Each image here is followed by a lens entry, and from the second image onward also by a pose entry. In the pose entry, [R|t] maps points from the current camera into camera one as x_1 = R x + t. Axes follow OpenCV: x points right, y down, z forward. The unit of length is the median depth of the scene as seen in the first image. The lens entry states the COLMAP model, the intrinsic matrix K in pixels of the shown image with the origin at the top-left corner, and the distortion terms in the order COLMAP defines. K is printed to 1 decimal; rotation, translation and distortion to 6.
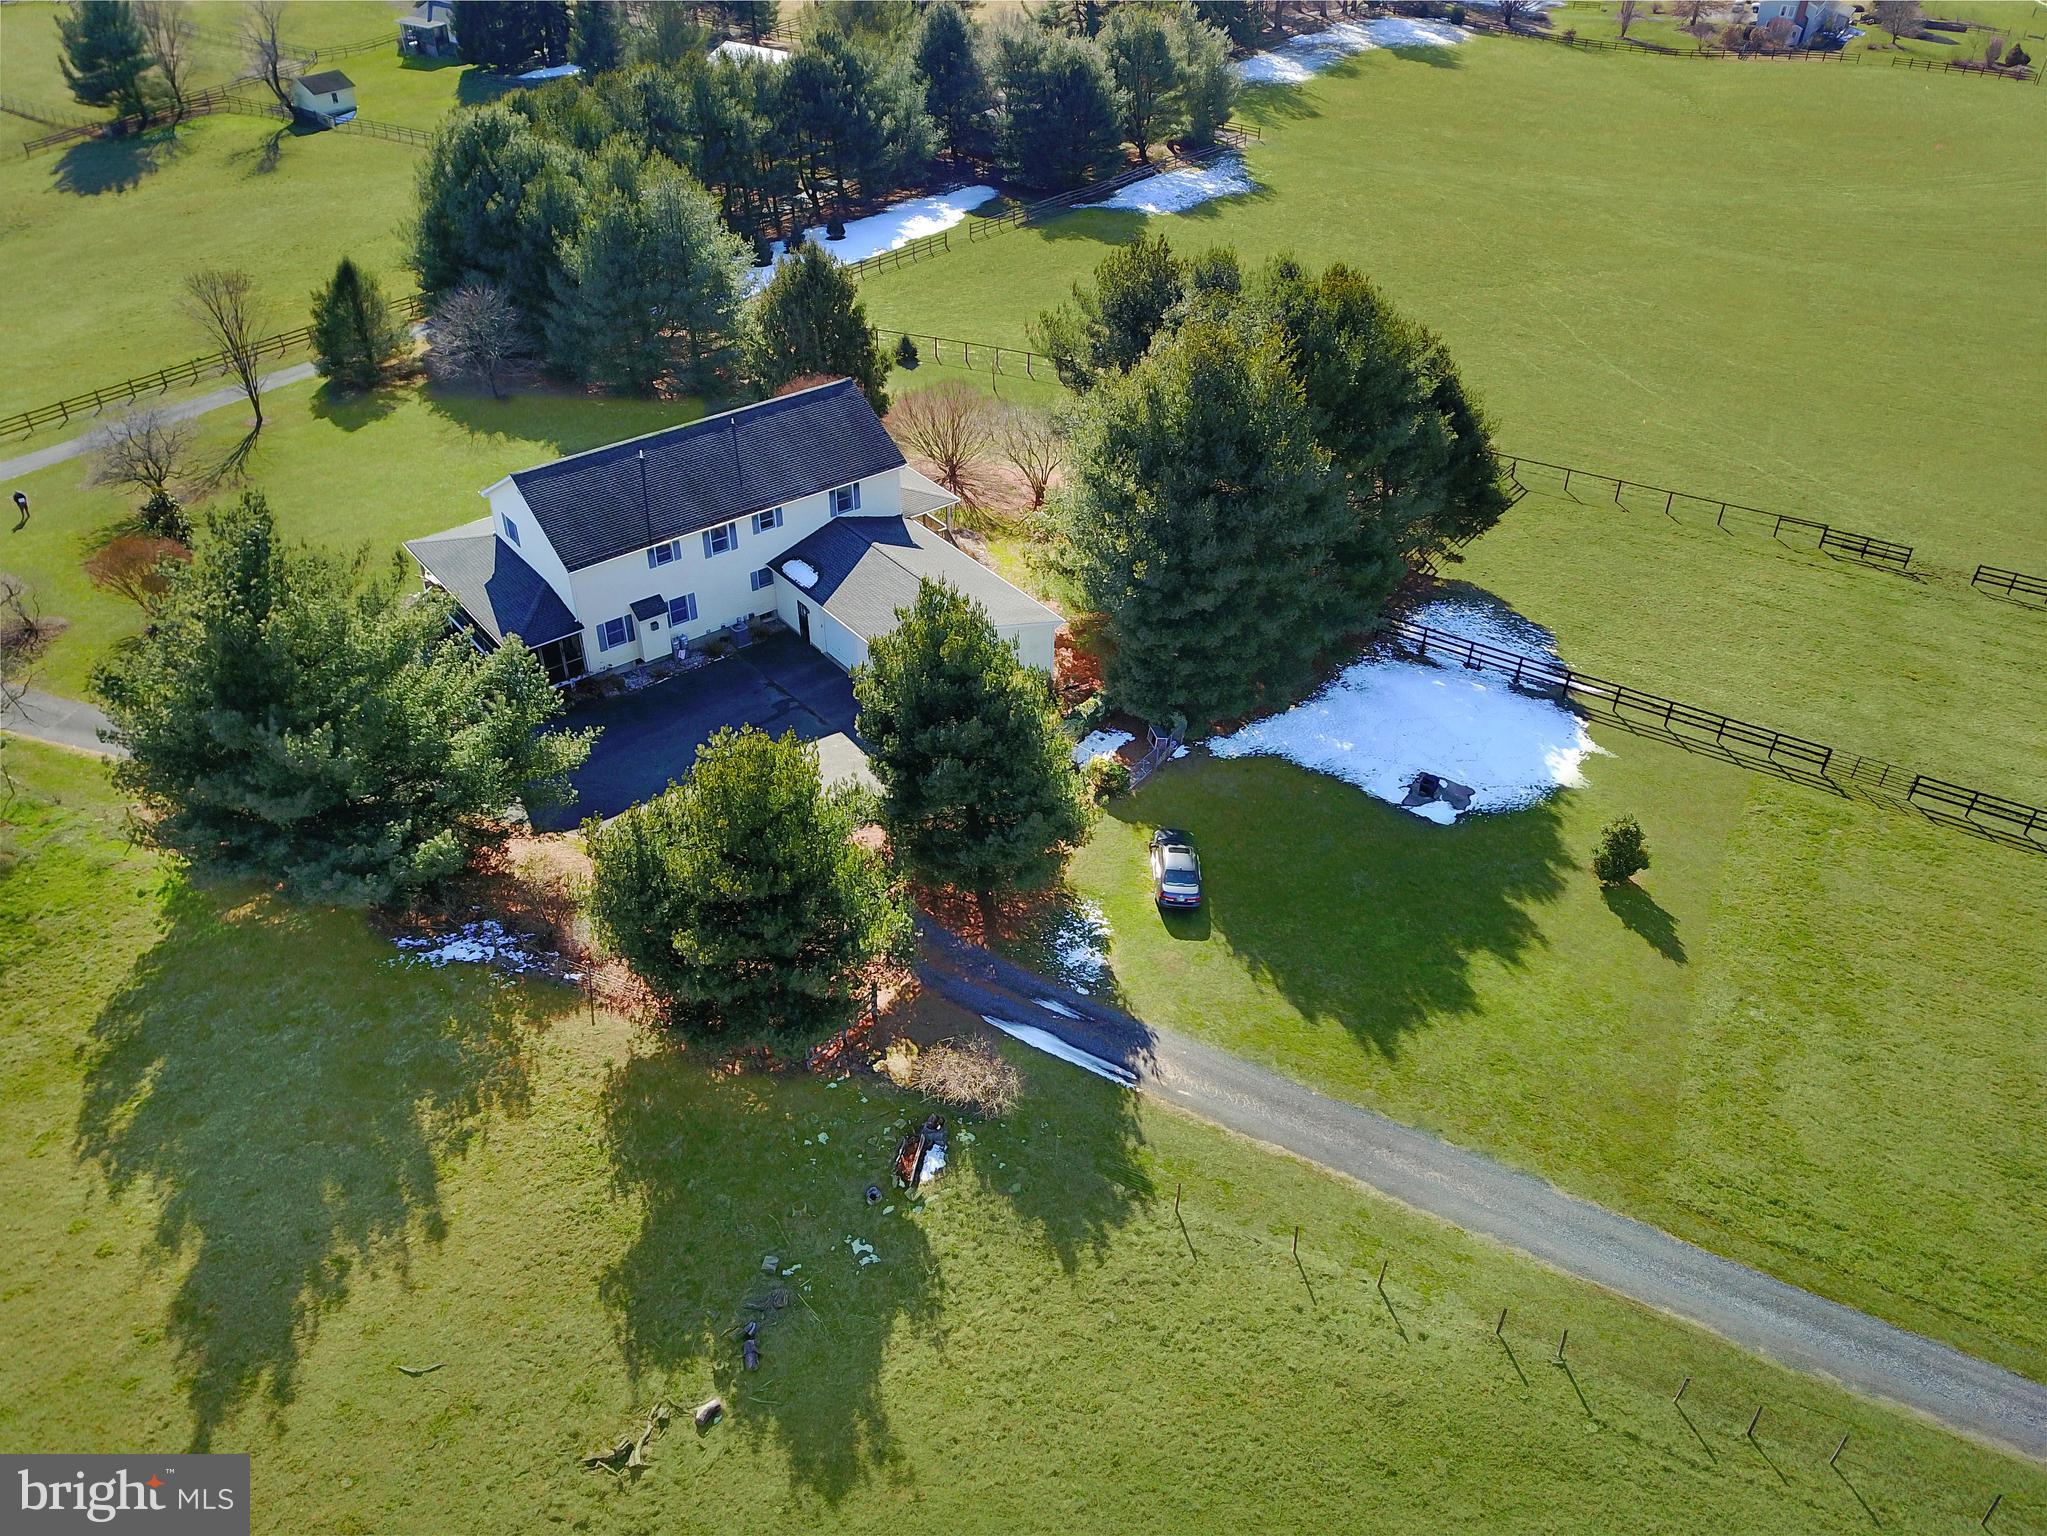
lens RADIAL K [[1548.6, 0, 1005.5], [0, 1548.6, 802.9], [0, 0, 1]] dist [0.019948, -0.024195]
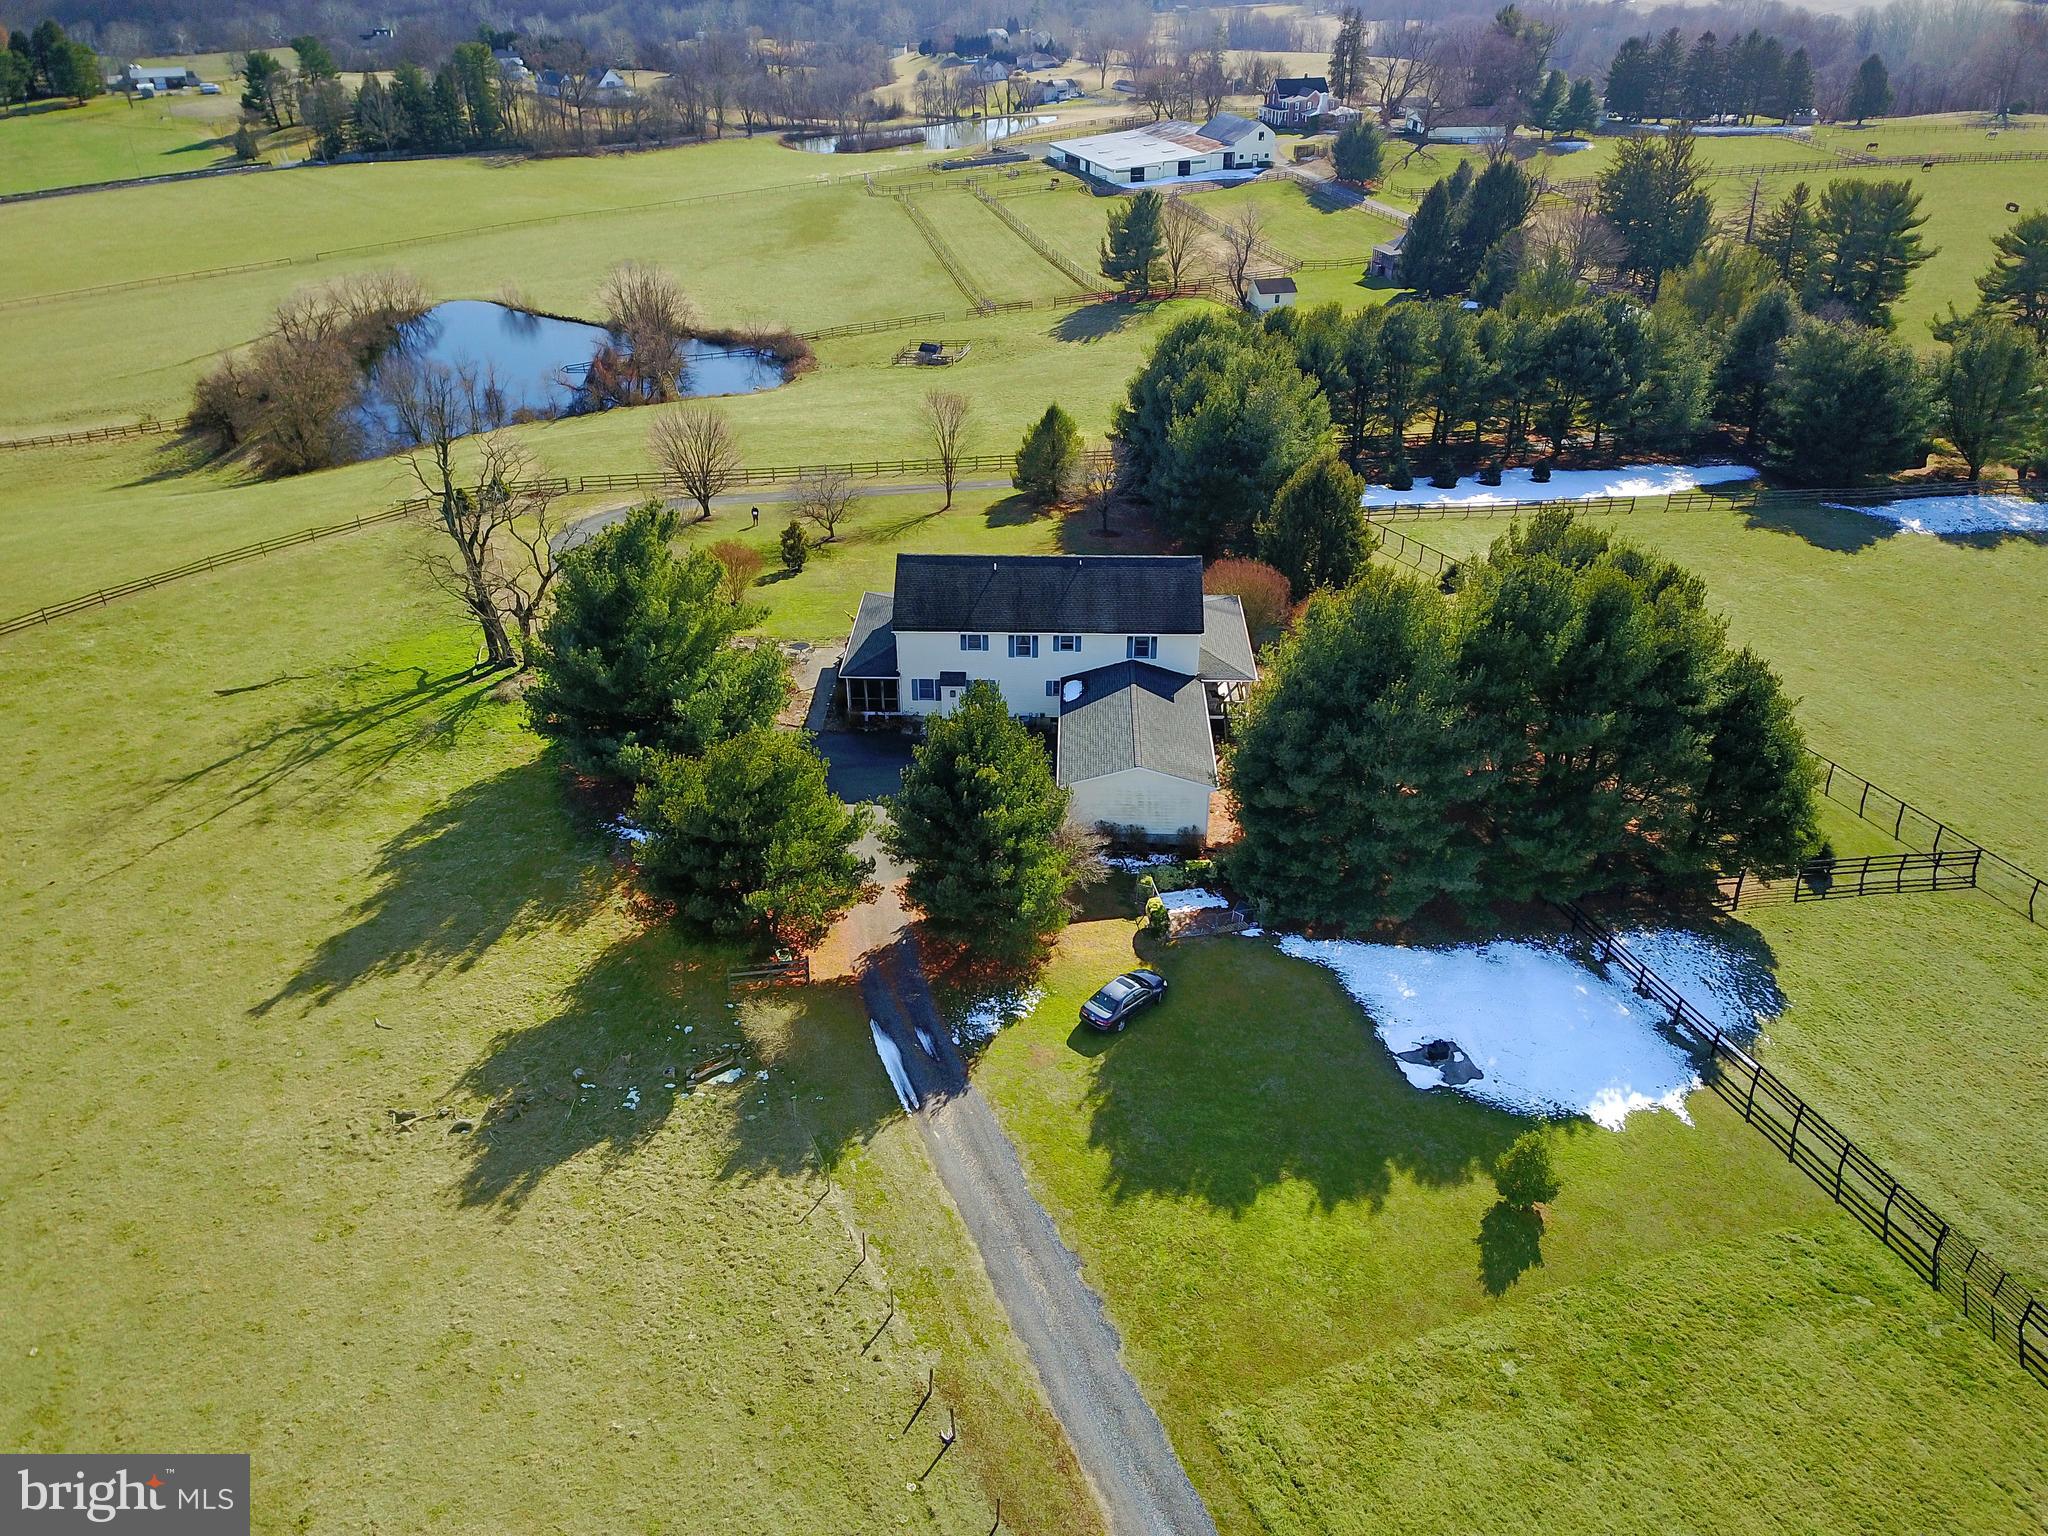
lens RADIAL K [[1549.4, 0, 1004.1], [0, 1549.4, 770.9], [0, 0, 1]] dist [0.019948, -0.024195]
pose [[0.762462, 0.309062, -0.568447, 0.581977], [-0.386723, 0.922032, -0.017410, -0.053333], [0.518746, 0.233106, 0.822535, -0.008044]]
